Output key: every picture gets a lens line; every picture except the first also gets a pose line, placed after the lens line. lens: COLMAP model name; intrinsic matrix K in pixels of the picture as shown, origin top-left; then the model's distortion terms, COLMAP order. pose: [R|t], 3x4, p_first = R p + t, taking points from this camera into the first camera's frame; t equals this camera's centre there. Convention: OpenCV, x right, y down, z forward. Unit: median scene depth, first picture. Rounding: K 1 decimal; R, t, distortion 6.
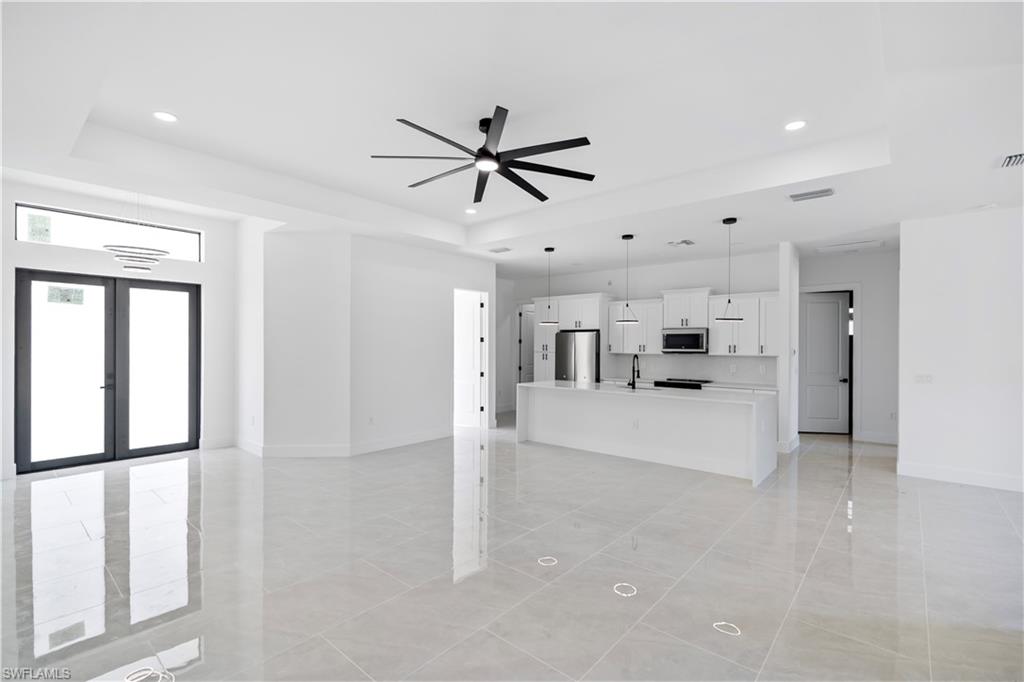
lens RADIAL K [[461.8, 0, 509.1], [0, 461.8, 339.5], [0, 0, 1]] dist [-0.006507, -0.000282]
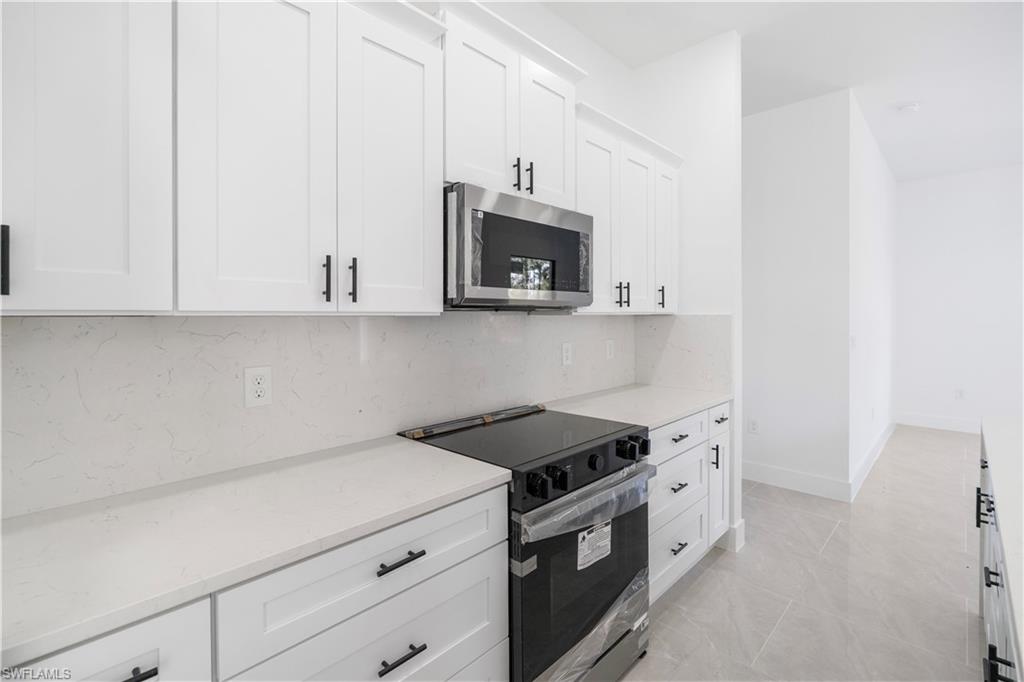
lens RADIAL K [[468.2, 0, 506.8], [0, 468.2, 316.6], [0, 0, 1]] dist [0.000771, 0.000103]
pose [[0.058185, -0.009312, 0.998262, 0.170145], [-0.008805, 0.999913, 0.009841, 0.037273], [-0.998267, -0.009362, 0.058098, 1.180855]]
